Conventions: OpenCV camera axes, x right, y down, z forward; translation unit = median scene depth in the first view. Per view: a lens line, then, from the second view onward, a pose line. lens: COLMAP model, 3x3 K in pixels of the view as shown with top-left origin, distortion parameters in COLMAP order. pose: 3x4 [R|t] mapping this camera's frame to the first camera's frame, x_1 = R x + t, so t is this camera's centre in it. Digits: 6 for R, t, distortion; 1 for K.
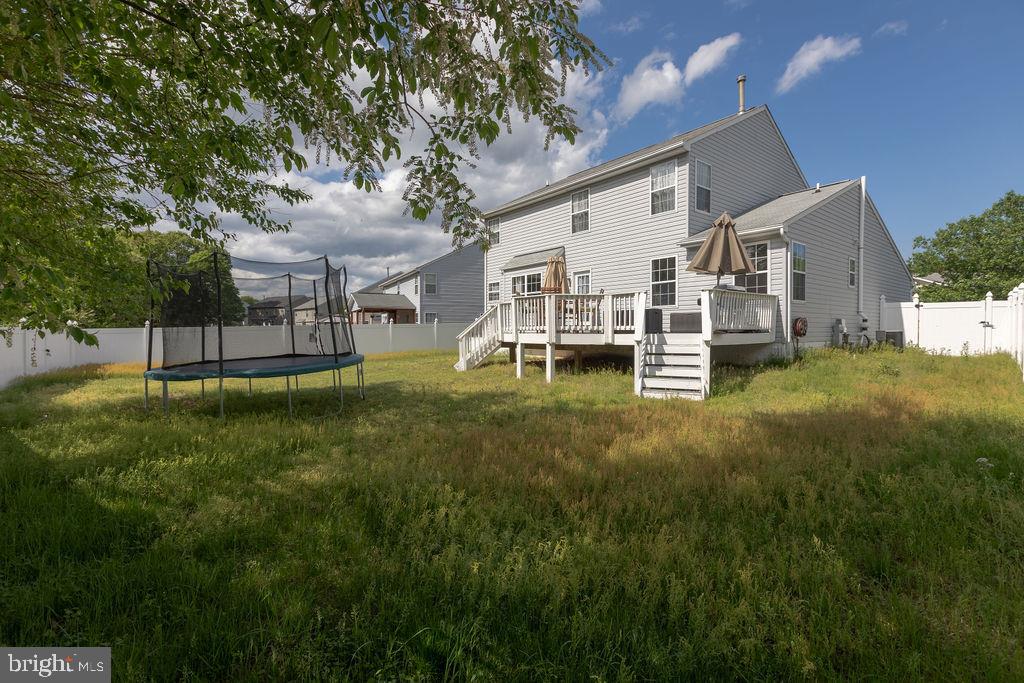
lens RADIAL K [[465.2, 0, 512.0], [0, 465.2, 341.5], [0, 0, 1]] dist [0.001988, 0.000129]
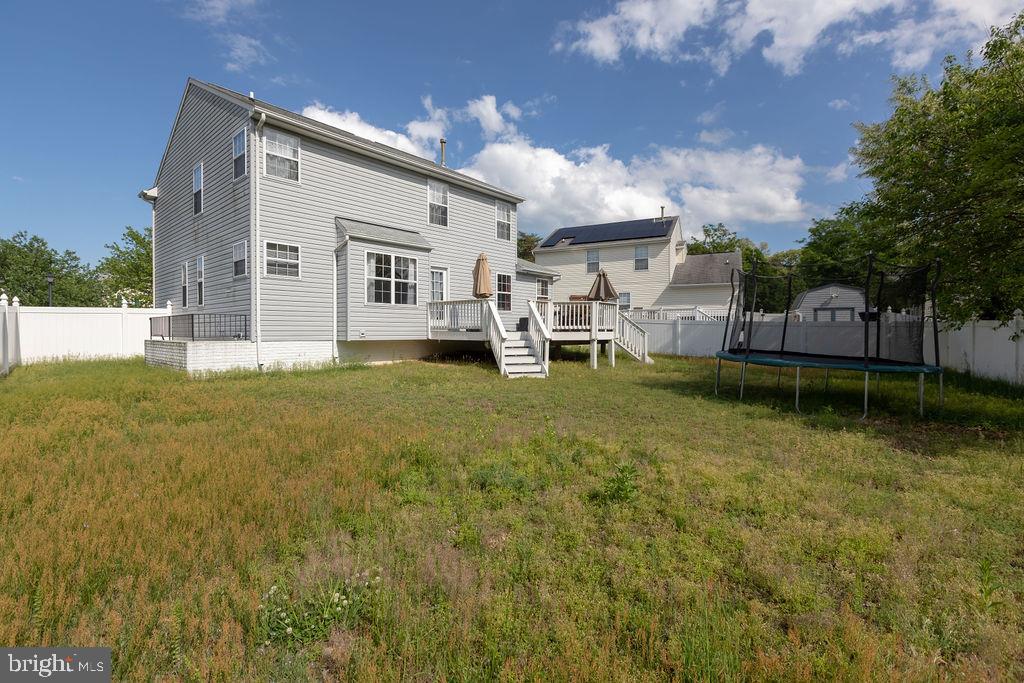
lens RADIAL K [[465.2, 0, 512.0], [0, 465.2, 341.5], [0, 0, 1]] dist [0.001988, 0.000129]
pose [[-0.185374, -0.020869, 0.982446, -0.954019], [0.020630, 0.999471, 0.025123, -0.022342], [-0.982452, 0.024925, -0.184845, 1.204168]]
